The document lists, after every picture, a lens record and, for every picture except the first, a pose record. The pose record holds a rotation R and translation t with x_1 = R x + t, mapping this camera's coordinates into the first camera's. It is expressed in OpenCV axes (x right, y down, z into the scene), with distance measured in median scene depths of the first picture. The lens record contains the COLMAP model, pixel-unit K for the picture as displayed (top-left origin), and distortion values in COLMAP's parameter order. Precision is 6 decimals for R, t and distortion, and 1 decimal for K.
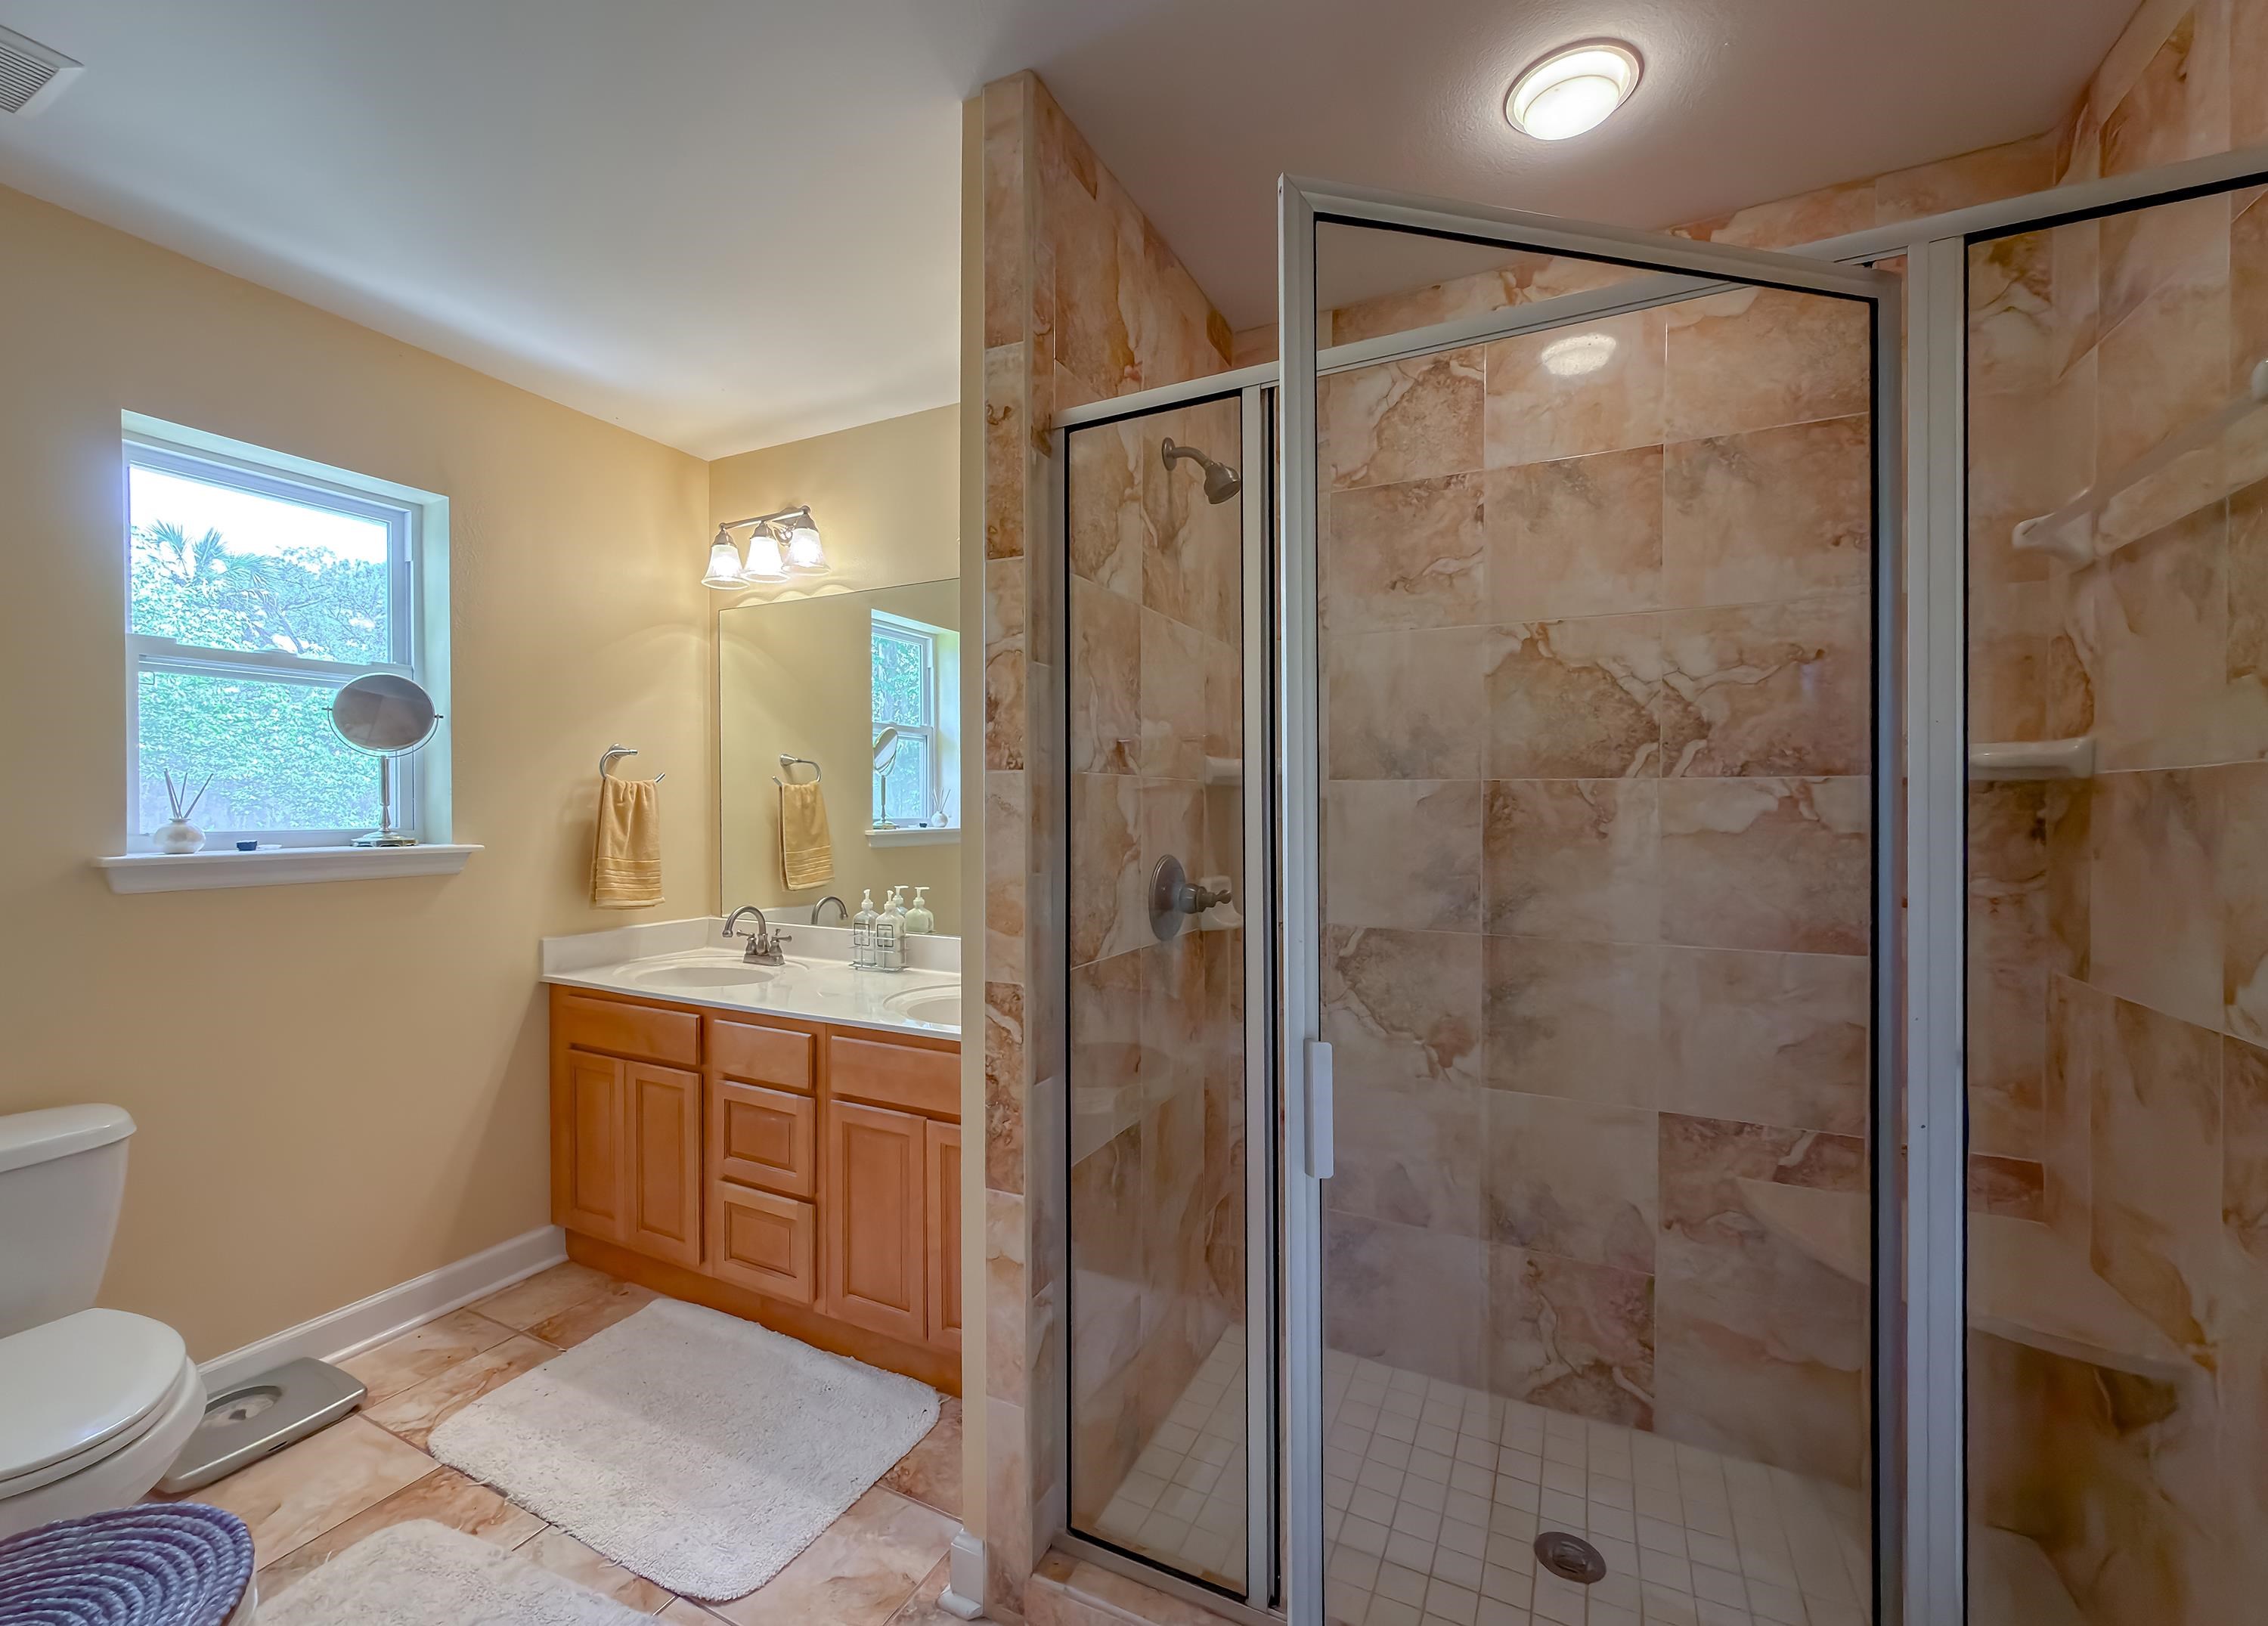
lens RADIAL K [[874.6, 0, 1176.5], [0, 874.6, 805.1], [0, 0, 1]] dist [0.001815, -0.000697]
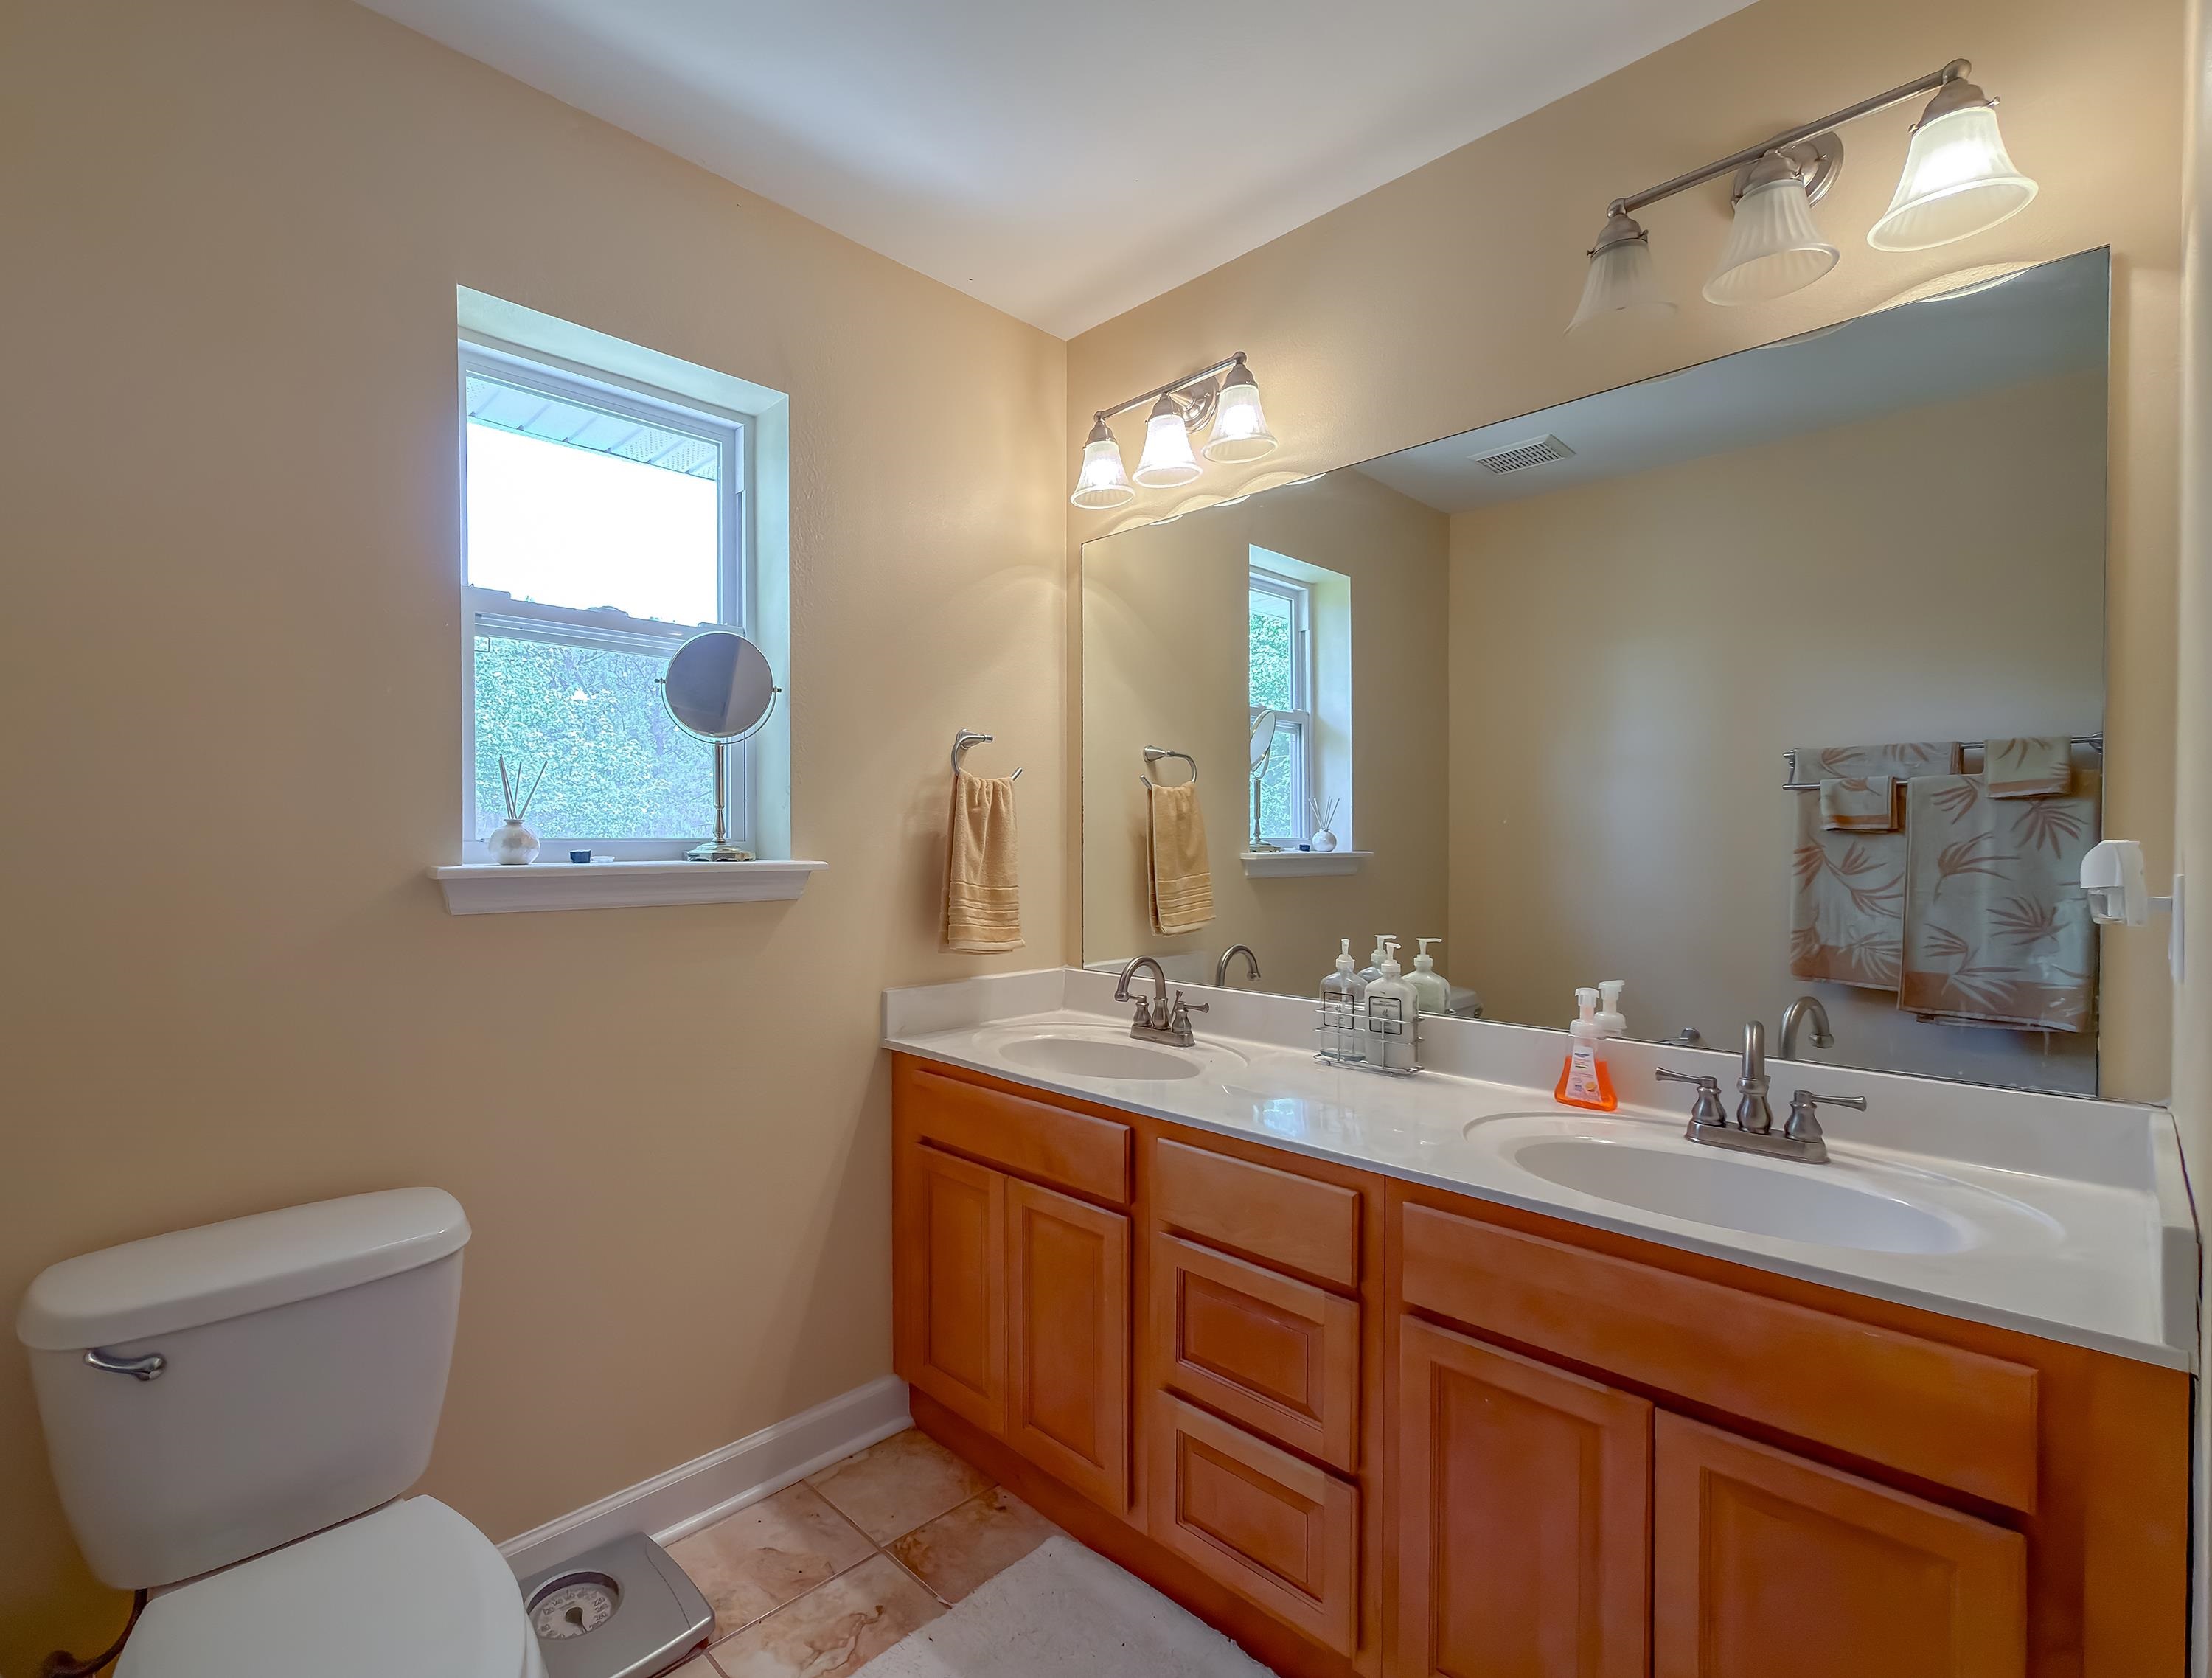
lens RADIAL K [[1028.7, 0, 1103.7], [0, 1028.7, 841.2], [0, 0, 1]] dist [-0.003619, 0.000603]
pose [[0.947894, 0.003652, -0.318565, -0.289198], [-0.002639, 0.999990, 0.003611, 0.024333], [0.318575, -0.002582, 0.947894, 0.248679]]
